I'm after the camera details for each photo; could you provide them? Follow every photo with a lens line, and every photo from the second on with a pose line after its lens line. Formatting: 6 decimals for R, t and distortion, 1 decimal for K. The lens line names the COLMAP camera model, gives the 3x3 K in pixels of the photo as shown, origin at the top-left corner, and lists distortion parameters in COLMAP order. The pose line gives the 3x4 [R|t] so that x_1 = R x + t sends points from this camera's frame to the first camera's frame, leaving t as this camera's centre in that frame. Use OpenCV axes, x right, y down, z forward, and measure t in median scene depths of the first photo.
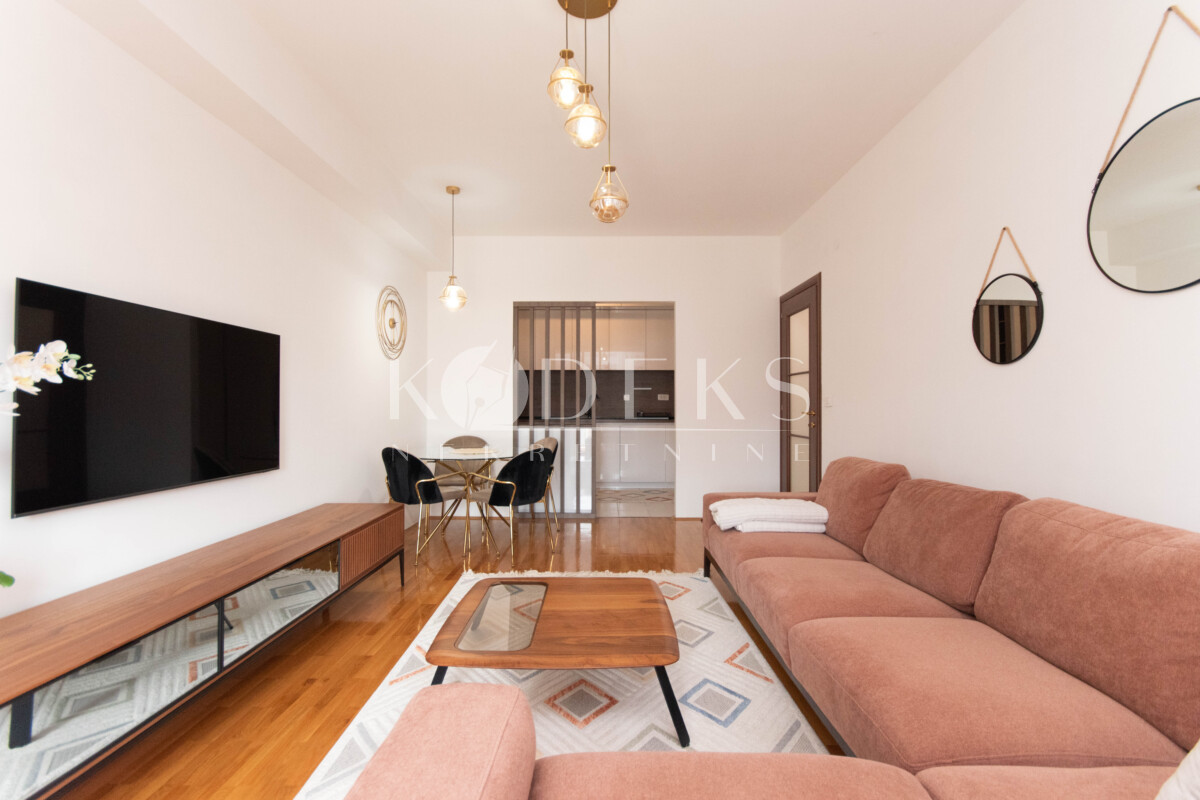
lens RADIAL K [[523.1, 0, 600.0], [0, 523.1, 400.0], [0, 0, 1]] dist [-0.009857, -0.000405]
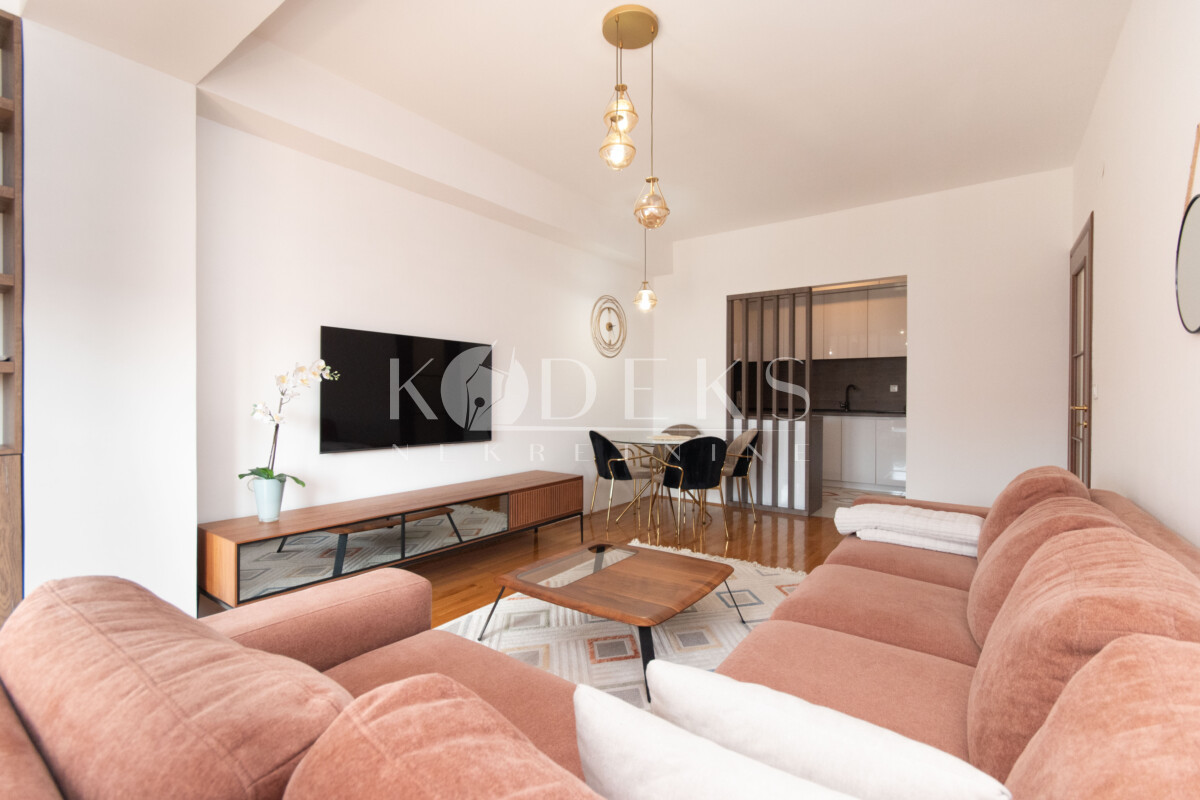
lens RADIAL K [[528.1, 0, 600.0], [0, 528.1, 400.0], [0, 0, 1]] dist [-0.016179, 0.000293]
pose [[0.809566, 0.007199, -0.586984, 0.324434], [0.001458, 0.999897, 0.014273, 0.002462], [0.587027, -0.012411, 0.809472, 0.017729]]
